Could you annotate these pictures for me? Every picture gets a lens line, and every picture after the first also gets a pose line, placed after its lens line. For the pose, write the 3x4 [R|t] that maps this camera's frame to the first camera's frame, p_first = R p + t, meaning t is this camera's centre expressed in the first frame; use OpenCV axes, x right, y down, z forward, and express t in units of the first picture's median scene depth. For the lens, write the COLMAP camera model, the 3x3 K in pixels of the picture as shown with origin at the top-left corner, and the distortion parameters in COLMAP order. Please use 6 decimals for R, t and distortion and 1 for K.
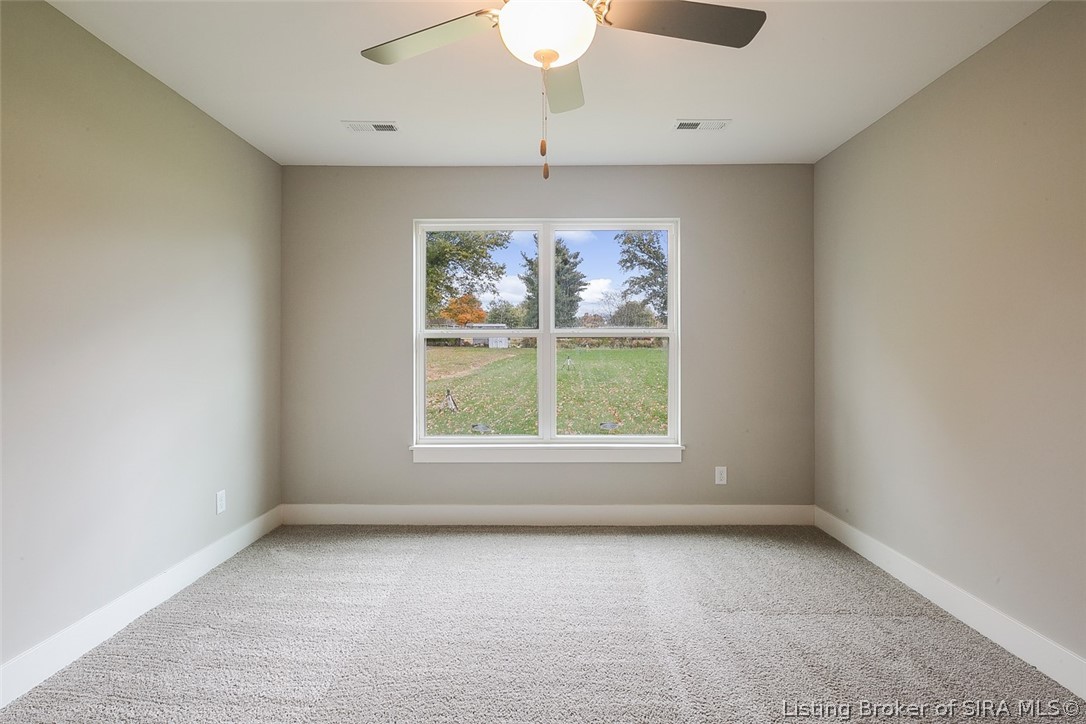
lens RADIAL K [[532.3, 0, 540.9], [0, 532.3, 351.8], [0, 0, 1]] dist [0.005005, -0.005734]
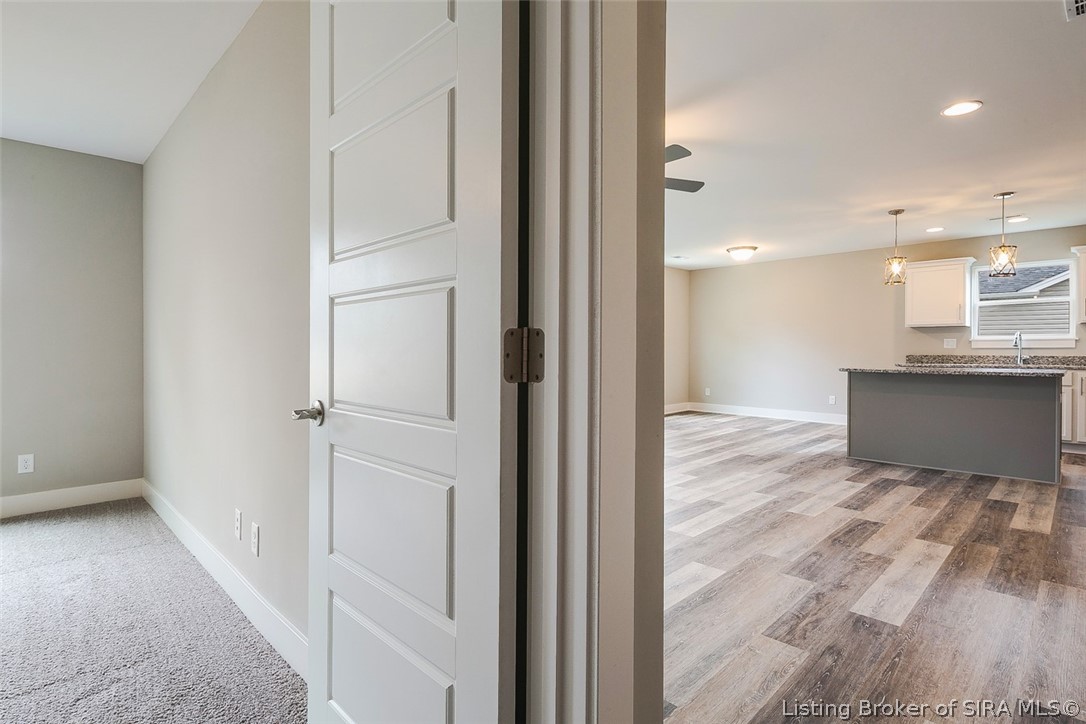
lens RADIAL K [[532.3, 0, 540.9], [0, 532.3, 351.8], [0, 0, 1]] dist [0.005005, -0.005734]
pose [[0.706709, 0.002786, 0.707499, 0.314904], [-0.003262, 0.999994, -0.000679, 0.023010], [-0.707497, -0.001828, 0.706714, -0.365802]]
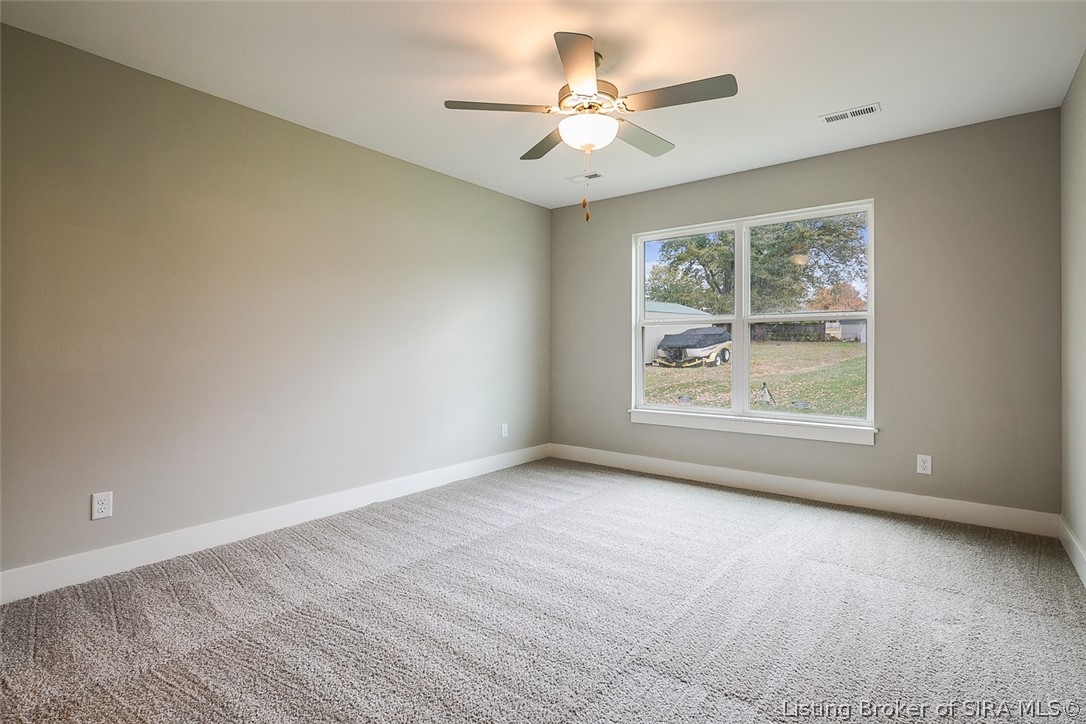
lens RADIAL K [[532.3, 0, 540.9], [0, 532.3, 351.8], [0, 0, 1]] dist [0.005005, -0.005734]
pose [[0.788985, 0.005433, -0.614388, 0.381440], [-0.001401, 0.999974, 0.007044, 0.027039], [0.614410, -0.004697, 0.788973, -0.159931]]
